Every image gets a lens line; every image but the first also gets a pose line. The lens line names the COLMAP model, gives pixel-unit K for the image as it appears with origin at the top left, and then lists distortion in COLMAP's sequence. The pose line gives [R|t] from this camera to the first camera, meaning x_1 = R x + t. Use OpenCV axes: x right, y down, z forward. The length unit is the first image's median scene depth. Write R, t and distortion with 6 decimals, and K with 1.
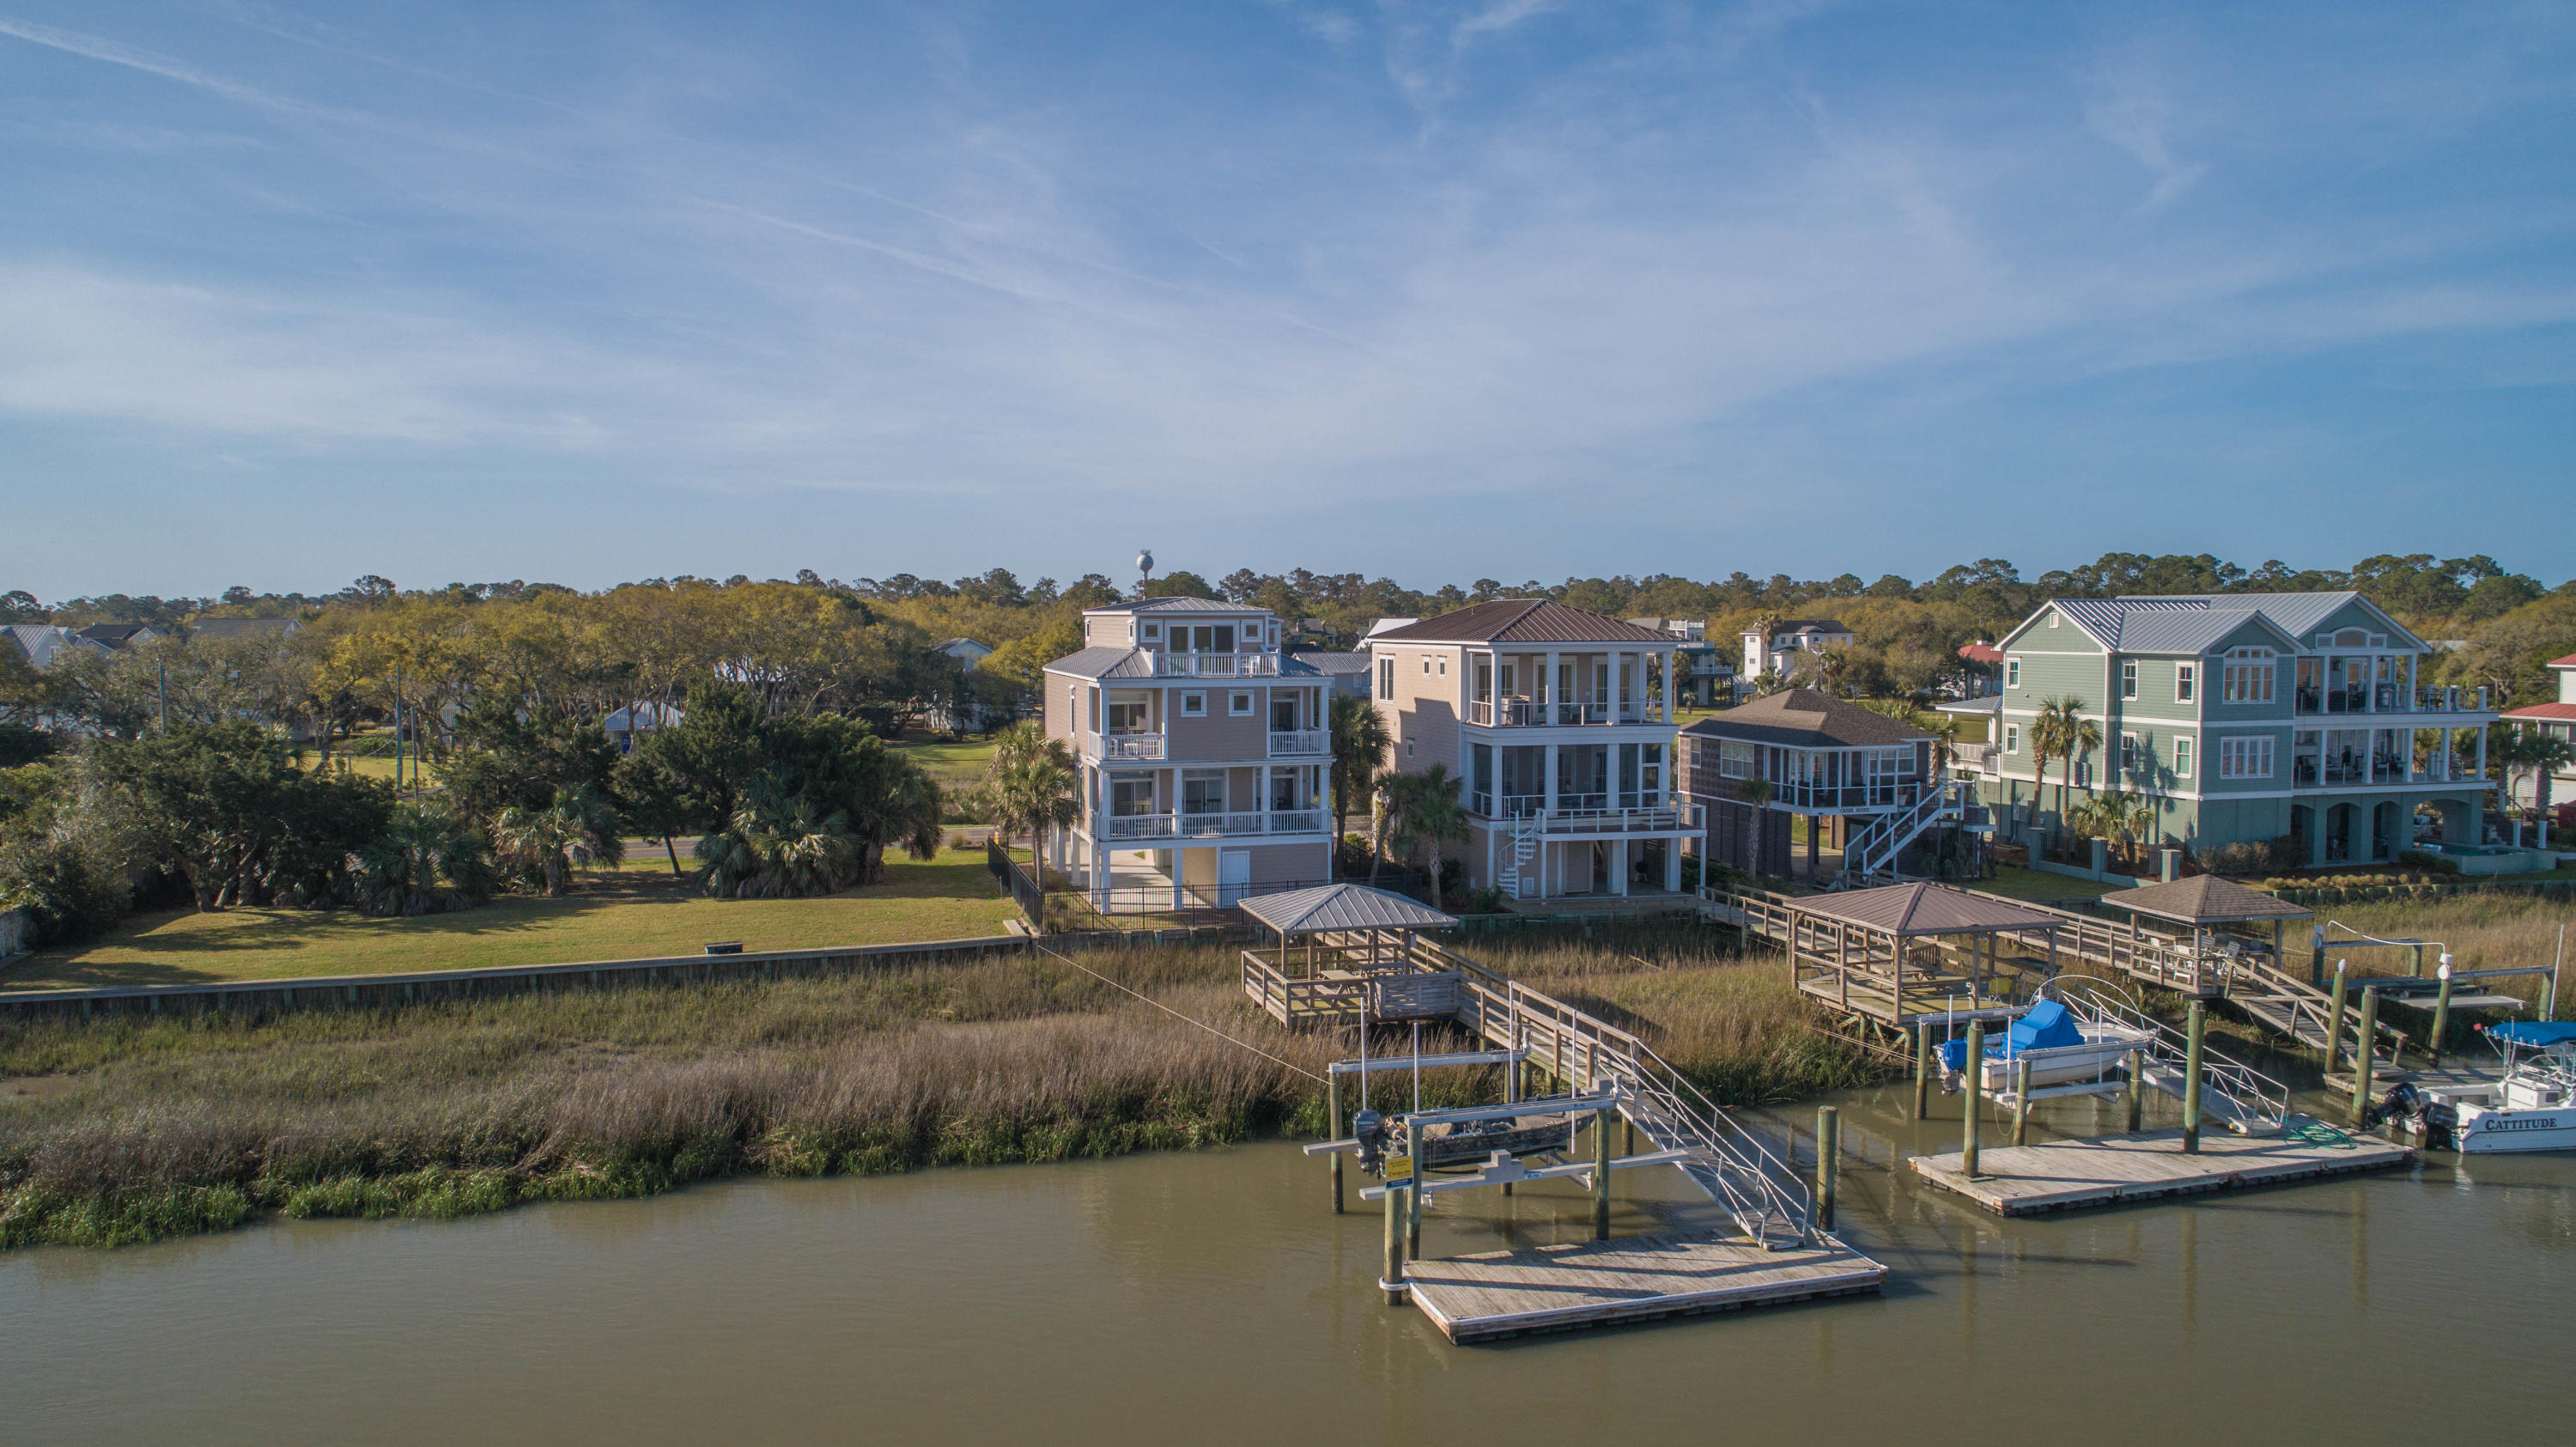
lens RADIAL K [[1735.8, 0, 1283.6], [0, 1735.8, 724.6], [0, 0, 1]] dist [-0.014287, 0.008751]
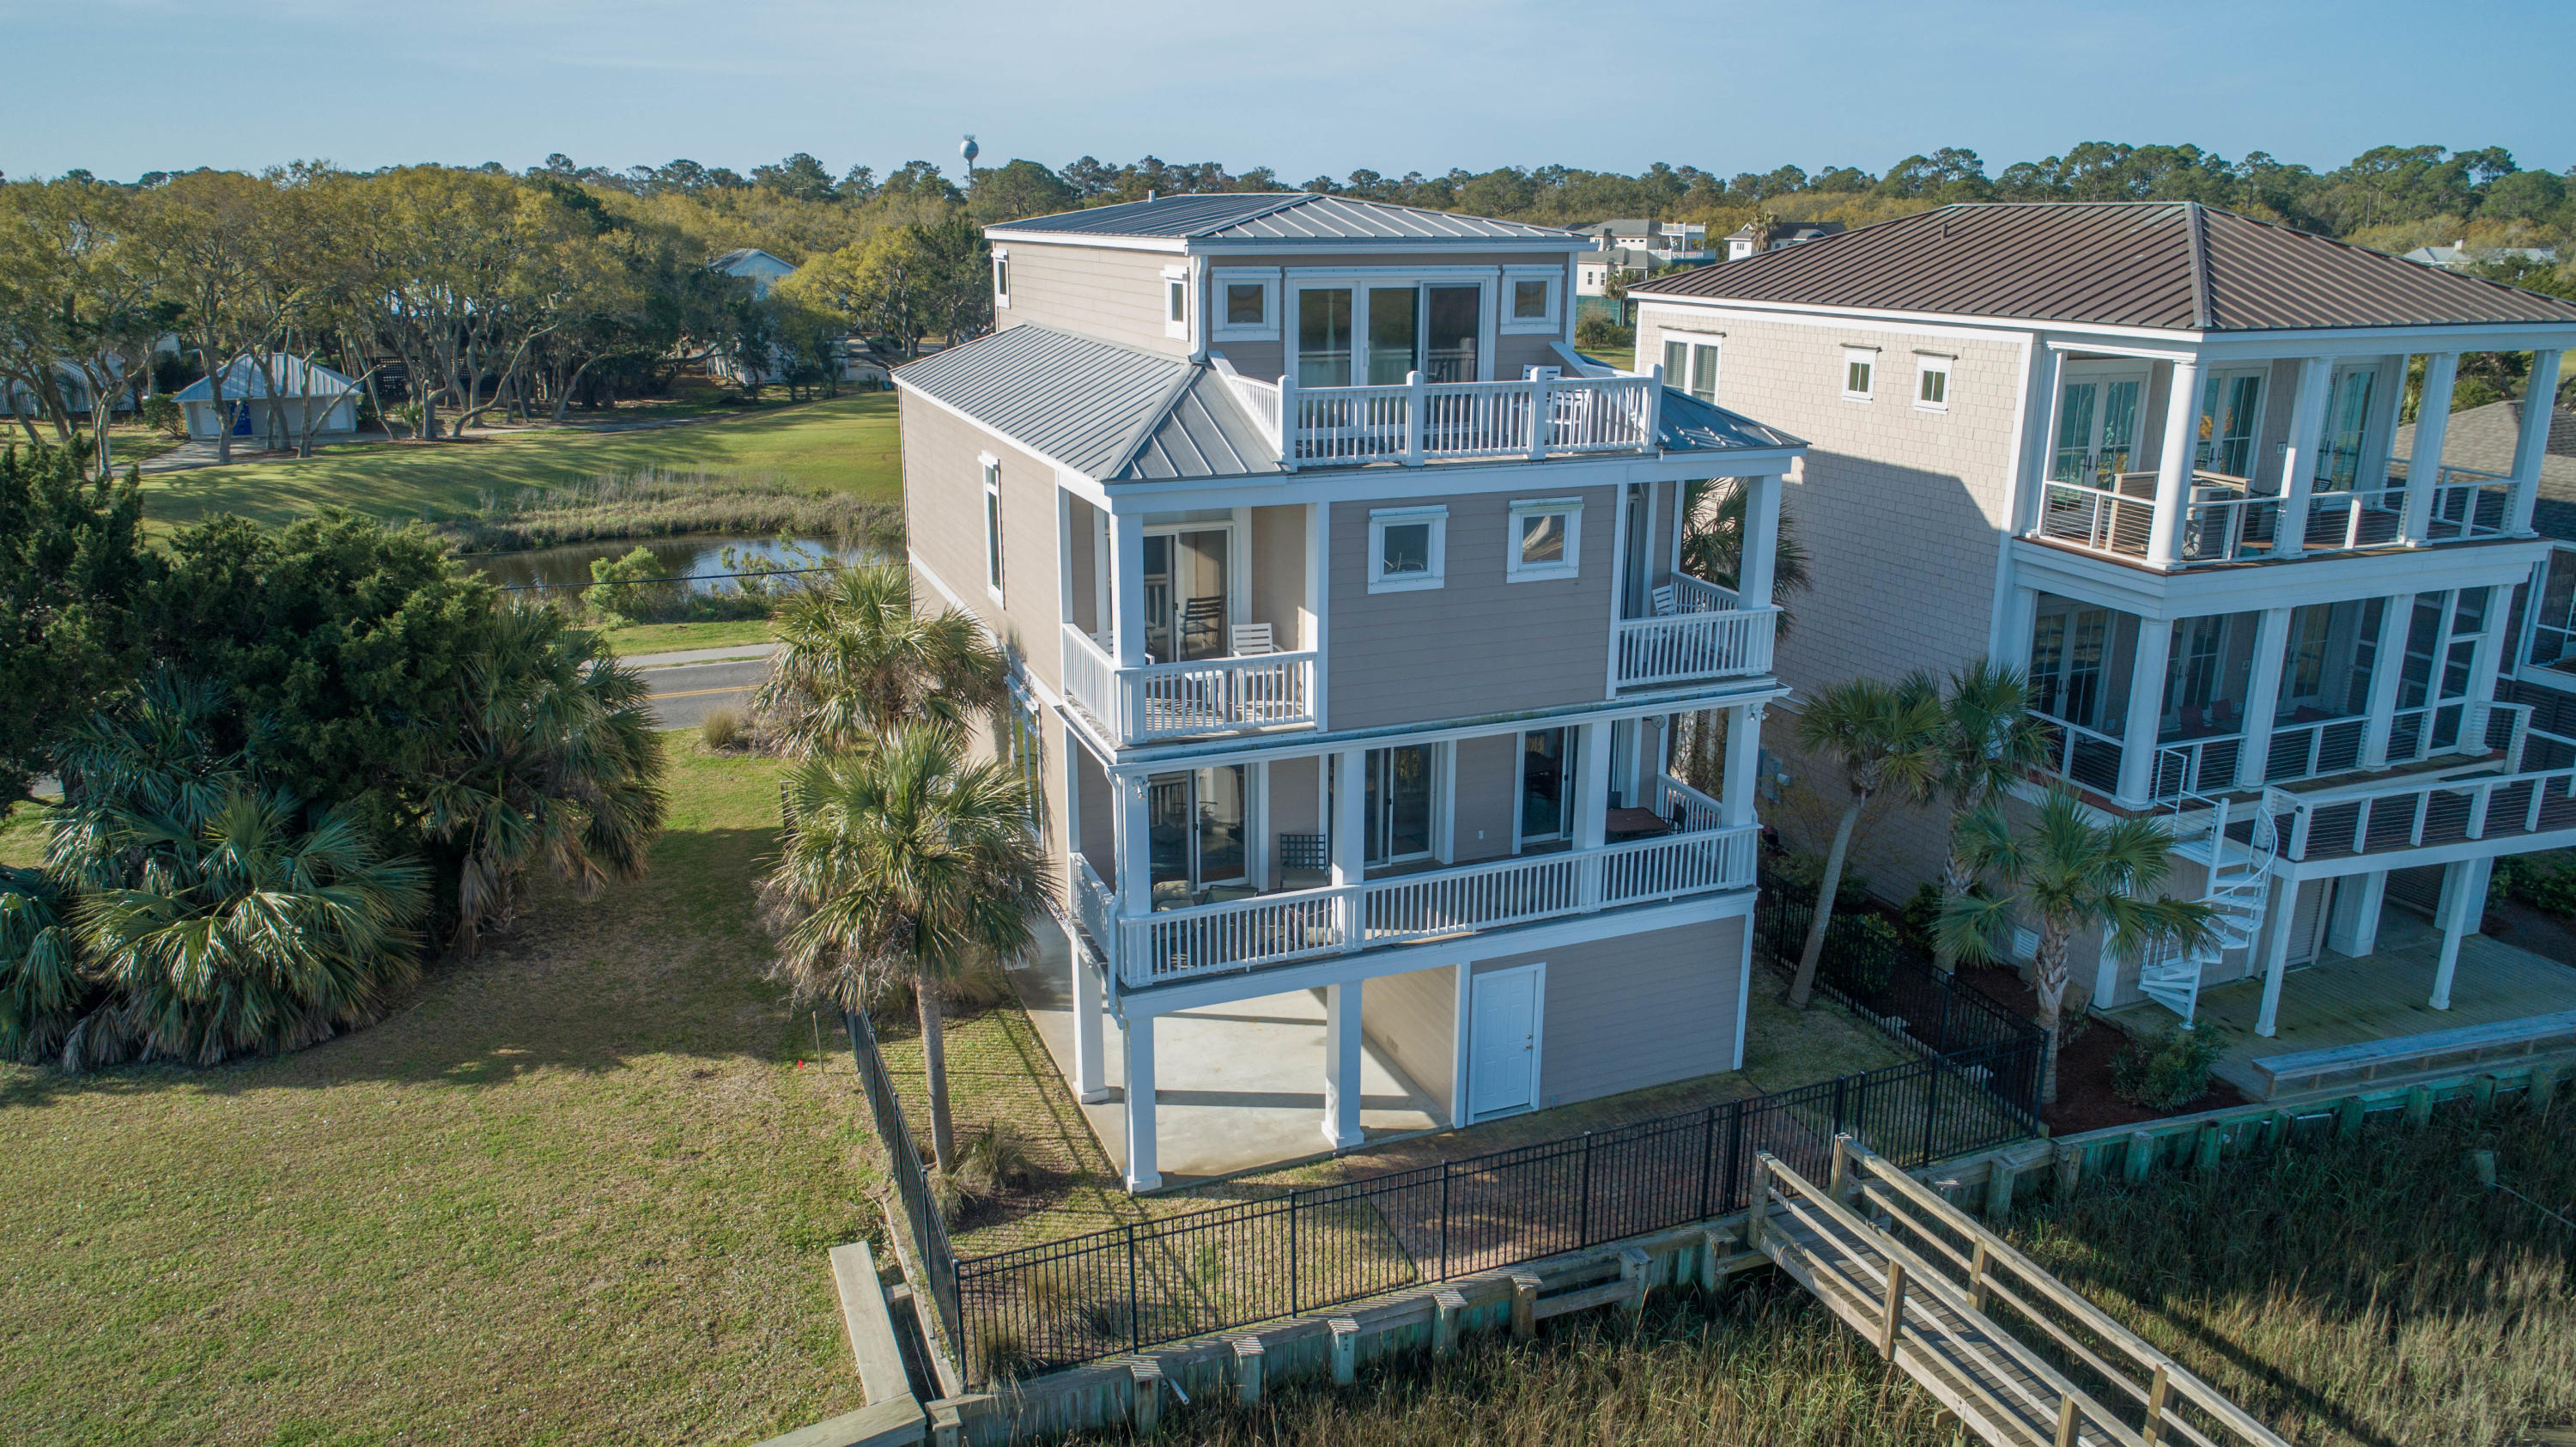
lens RADIAL K [[1735.8, 0, 1286.2], [0, 1735.8, 731.2], [0, 0, 1]] dist [-0.014287, 0.008751]
pose [[0.995390, -0.025564, 0.092437, -0.099046], [0.003893, 0.973799, 0.227378, -0.049356], [-0.095828, -0.225970, 0.969409, 0.663558]]
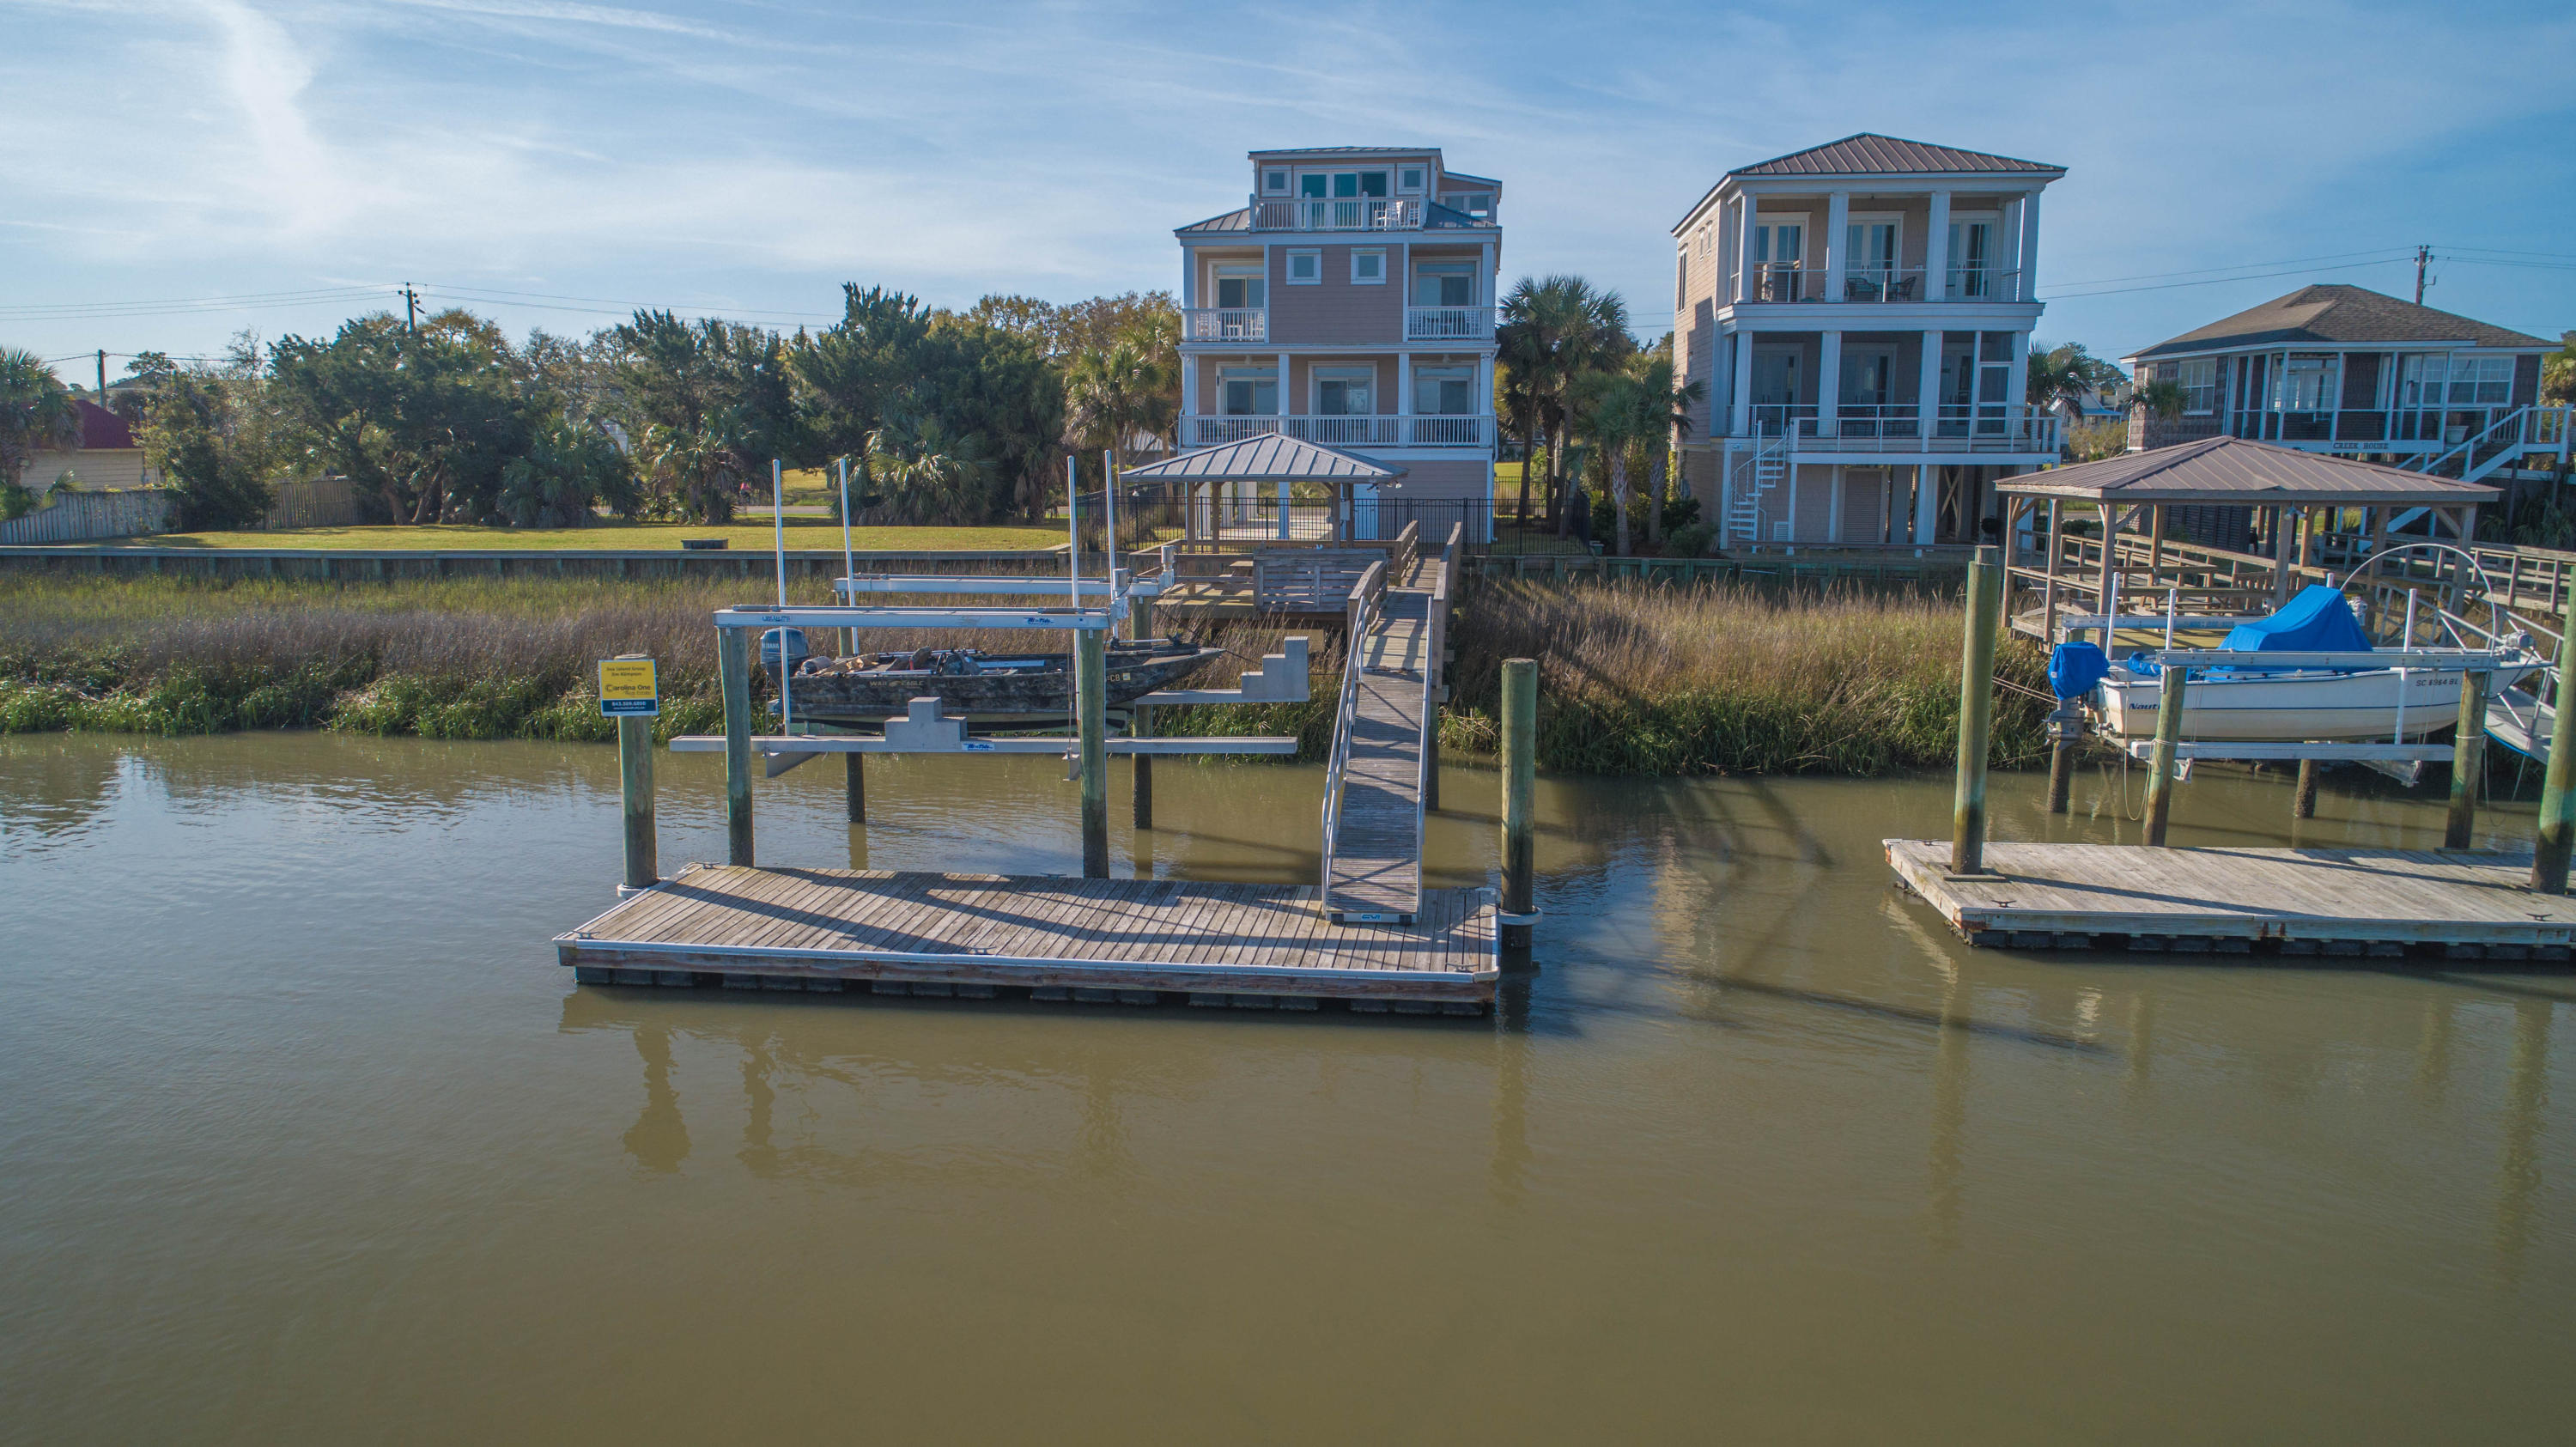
lens RADIAL K [[1735.8, 0, 1285.4], [0, 1735.8, 707.4], [0, 0, 1]] dist [-0.014287, 0.008751]
pose [[0.921767, 0.062343, -0.382700, 0.232620], [-0.023527, 0.994164, 0.105287, 0.095590], [0.387031, -0.088047, 0.917853, 0.273982]]
